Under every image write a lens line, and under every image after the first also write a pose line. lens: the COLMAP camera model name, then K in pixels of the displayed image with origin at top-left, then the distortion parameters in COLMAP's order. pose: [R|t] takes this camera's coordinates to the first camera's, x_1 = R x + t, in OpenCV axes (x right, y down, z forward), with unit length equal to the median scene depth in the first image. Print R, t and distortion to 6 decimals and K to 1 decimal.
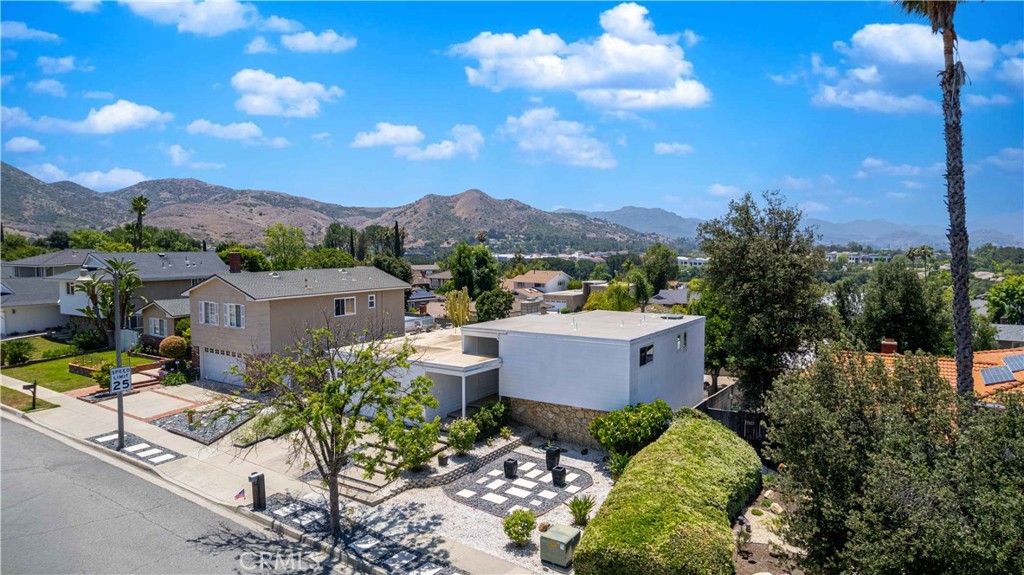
lens RADIAL K [[644.8, 0, 512.0], [0, 644.8, 287.5], [0, 0, 1]] dist [-0.078326, 0.066833]
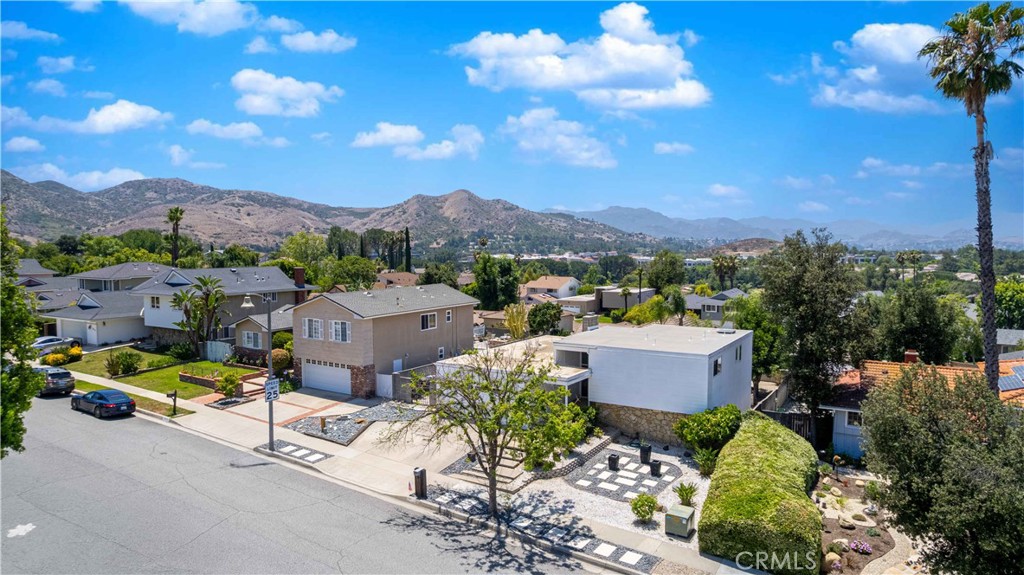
lens RADIAL K [[644.8, 0, 512.0], [0, 644.8, 287.5], [0, 0, 1]] dist [-0.078326, 0.066833]
pose [[0.999795, -0.001471, 0.020194, -0.214103], [0.001464, 0.999999, 0.000342, -0.046149], [-0.020195, -0.000313, 0.999796, -0.196429]]
